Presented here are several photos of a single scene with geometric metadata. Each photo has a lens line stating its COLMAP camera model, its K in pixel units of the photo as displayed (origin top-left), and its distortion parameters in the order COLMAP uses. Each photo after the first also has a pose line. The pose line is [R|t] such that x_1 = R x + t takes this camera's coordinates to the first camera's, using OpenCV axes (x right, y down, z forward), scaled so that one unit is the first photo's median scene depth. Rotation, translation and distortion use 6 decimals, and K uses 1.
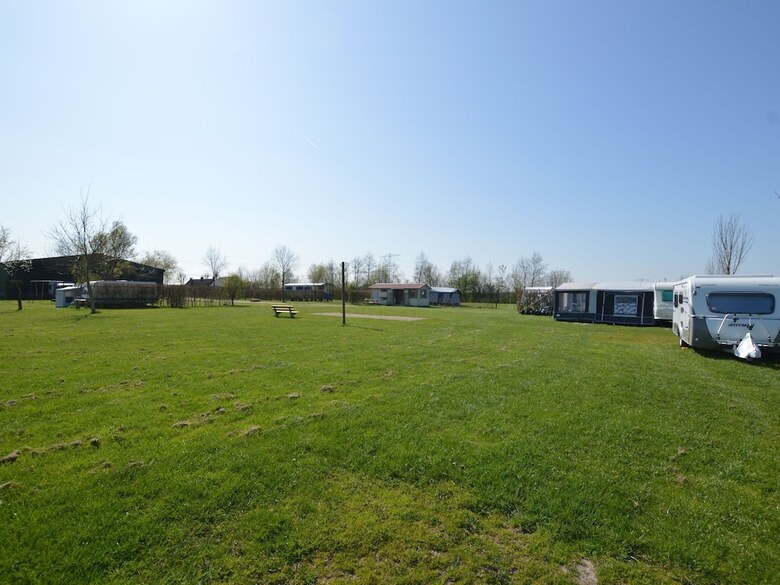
lens RADIAL K [[402.0, 0, 390.1], [0, 402.0, 293.1], [0, 0, 1]] dist [-0.015431, -0.000376]
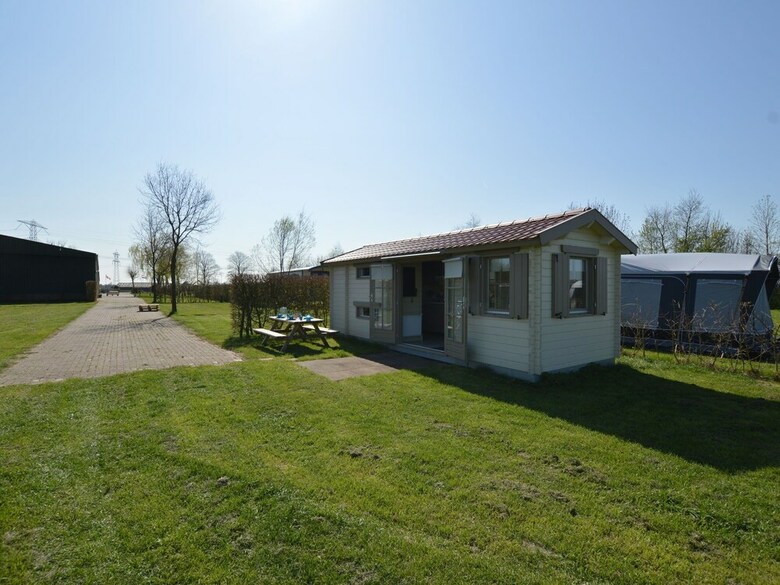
lens RADIAL K [[402.0, 0, 389.8], [0, 402.0, 290.9], [0, 0, 1]] dist [-0.015431, -0.000376]
pose [[0.937084, -0.011395, -0.348918, 0.068058], [0.015485, 0.999840, 0.008935, 0.001976], [0.348761, -0.013776, 0.937111, 0.817910]]
